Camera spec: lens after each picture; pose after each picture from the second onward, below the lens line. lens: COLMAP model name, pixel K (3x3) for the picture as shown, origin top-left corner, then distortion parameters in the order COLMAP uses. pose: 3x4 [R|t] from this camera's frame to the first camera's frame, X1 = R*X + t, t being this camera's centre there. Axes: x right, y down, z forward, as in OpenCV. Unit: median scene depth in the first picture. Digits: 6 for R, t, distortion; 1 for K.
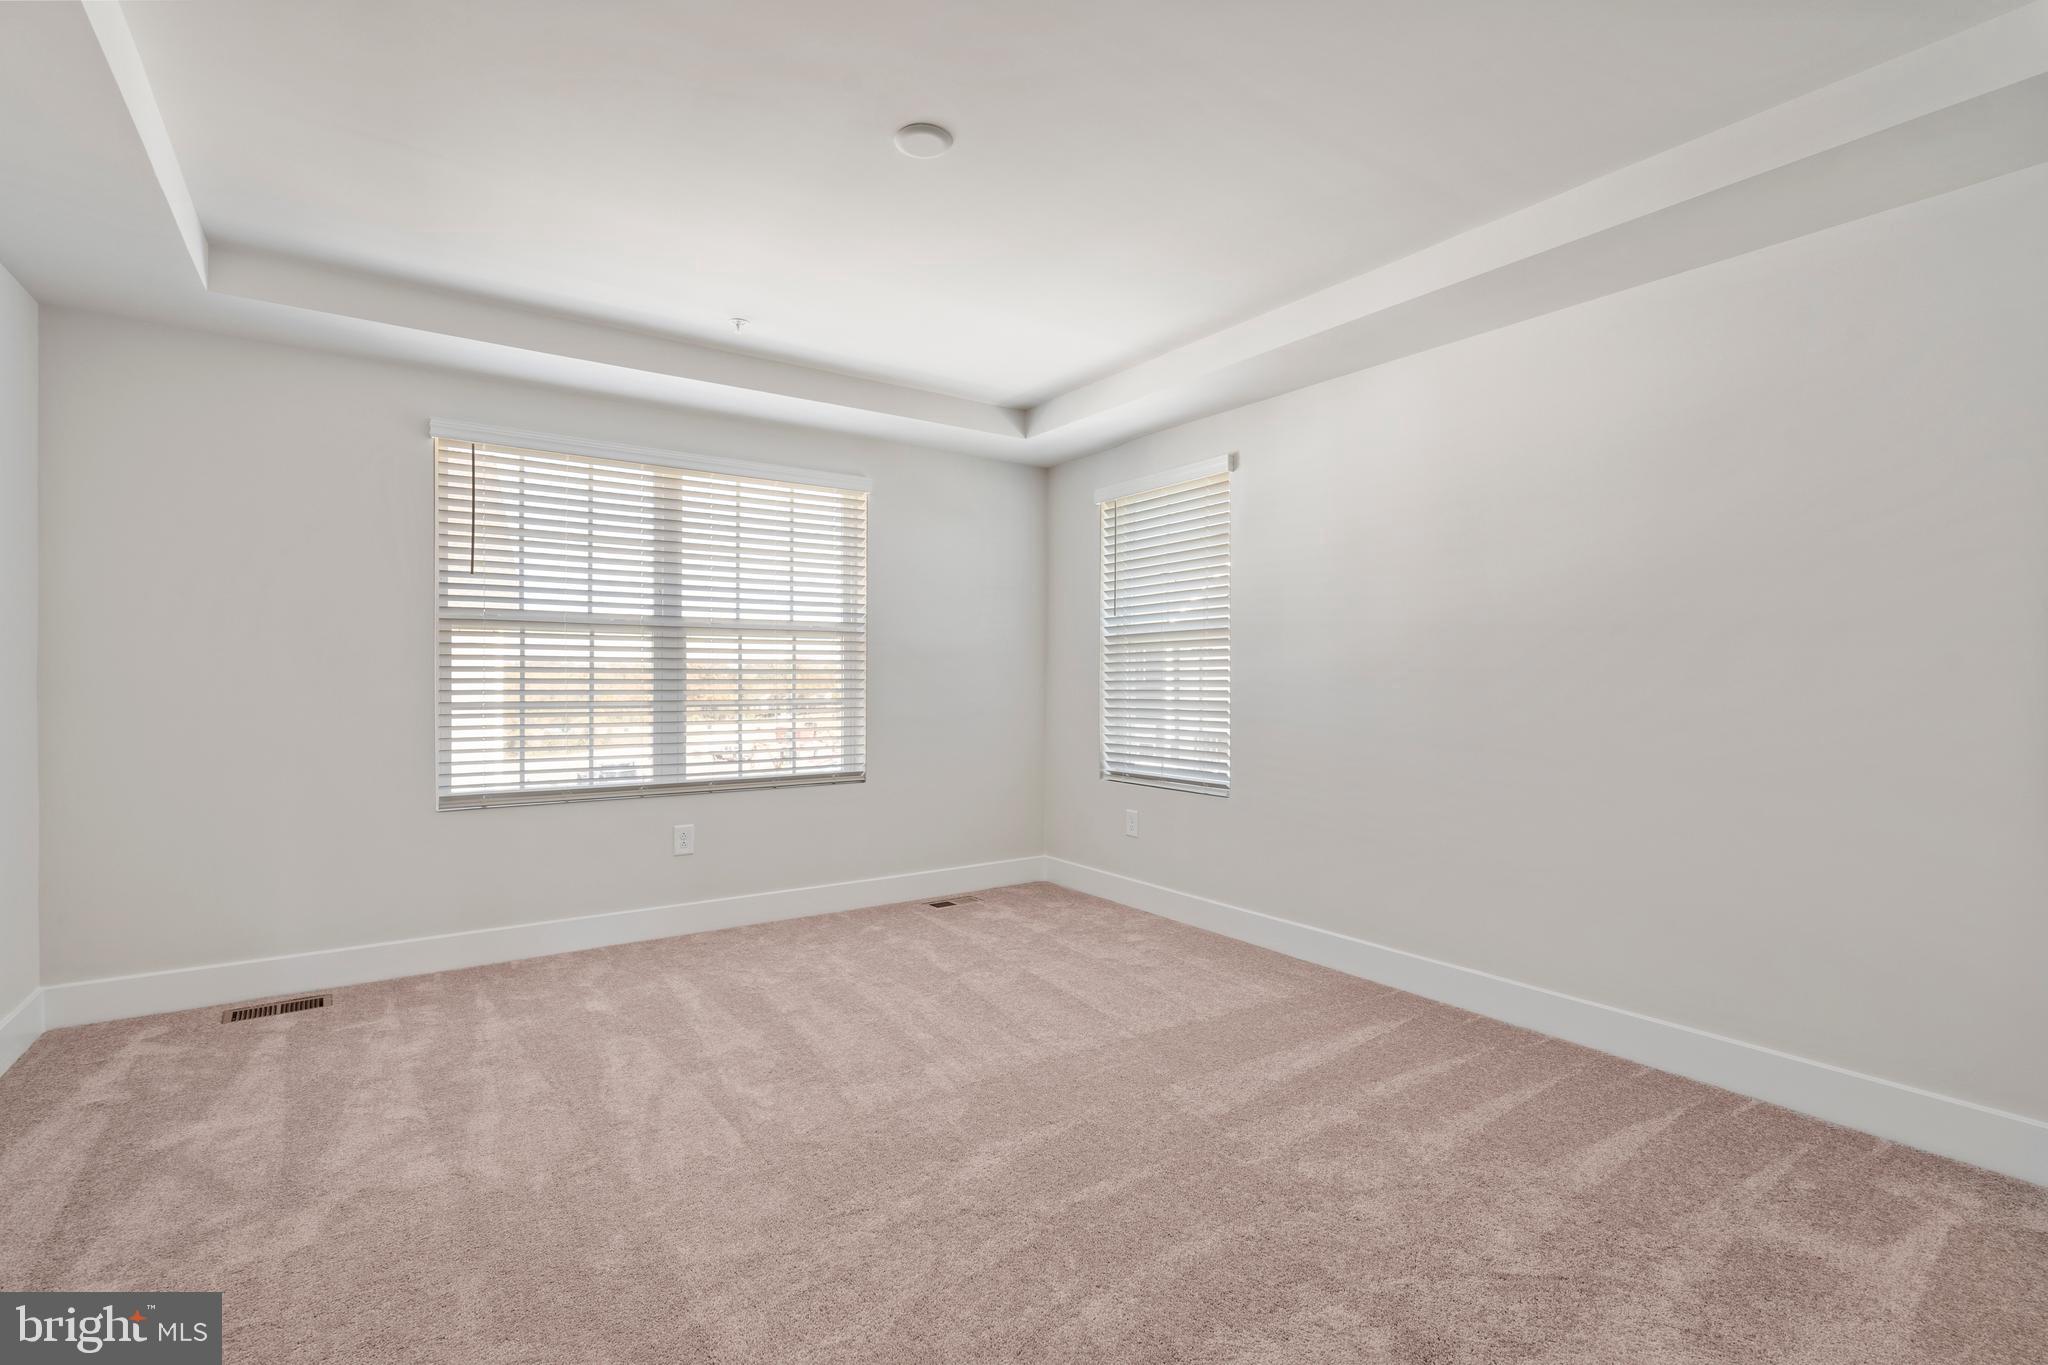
lens RADIAL K [[905.7, 0, 1055.0], [0, 905.7, 661.2], [0, 0, 1]] dist [-0.001262, 0.000264]
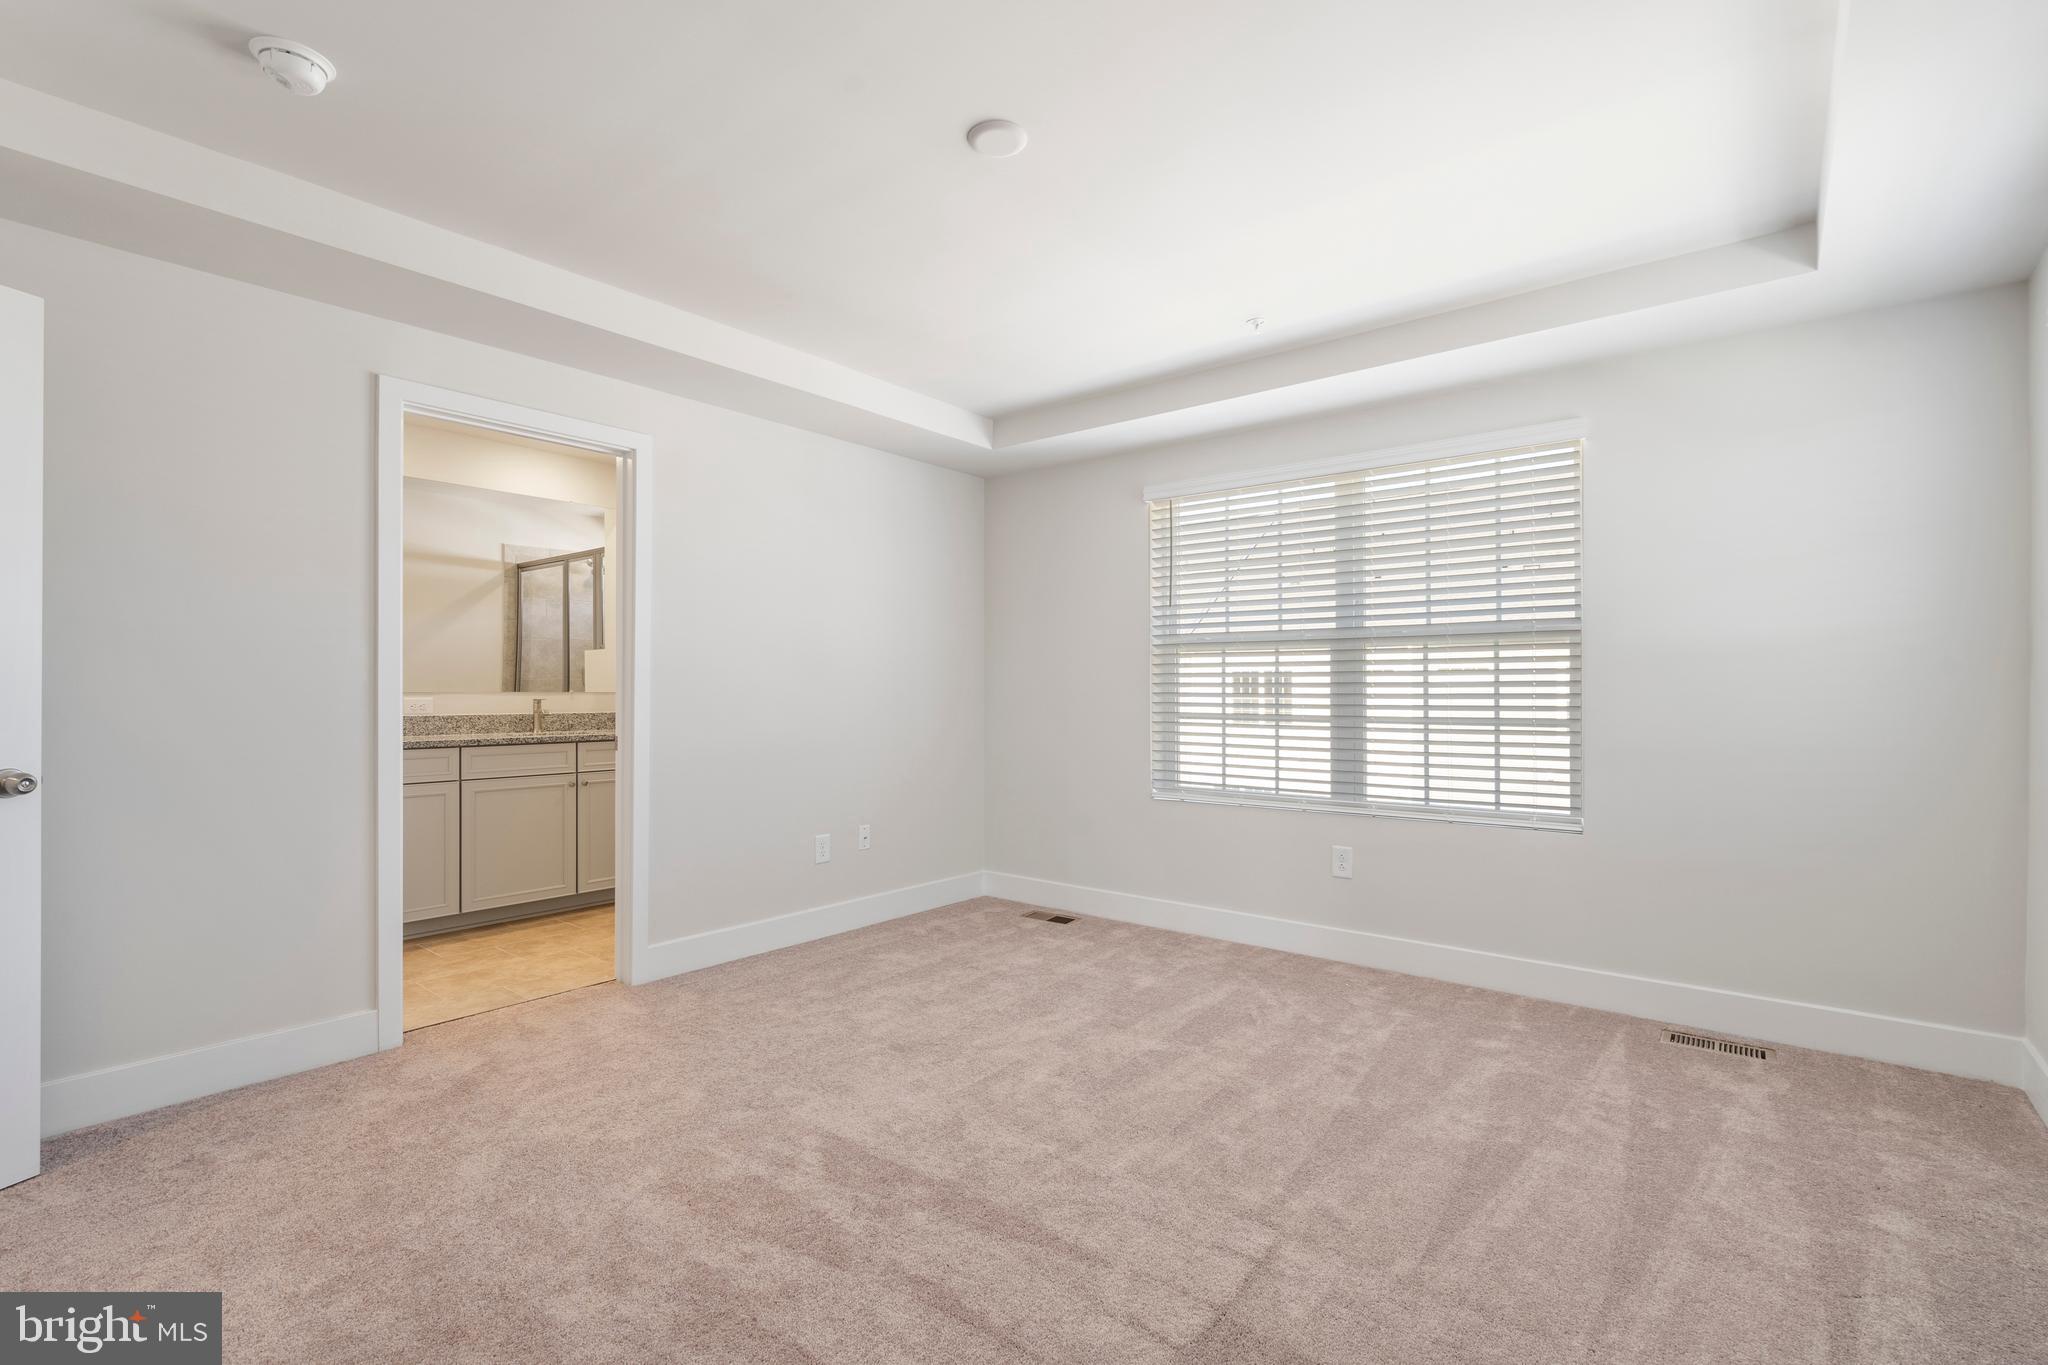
lens RADIAL K [[932.9, 0, 1024.0], [0, 932.9, 682.5], [0, 0, 1]] dist [-0.003315, 0.000662]
pose [[0.275608, -0.009157, -0.961226, 0.484571], [0.017818, 0.999832, -0.004416, 0.007227], [0.961105, -0.015910, 0.275725, 0.449866]]
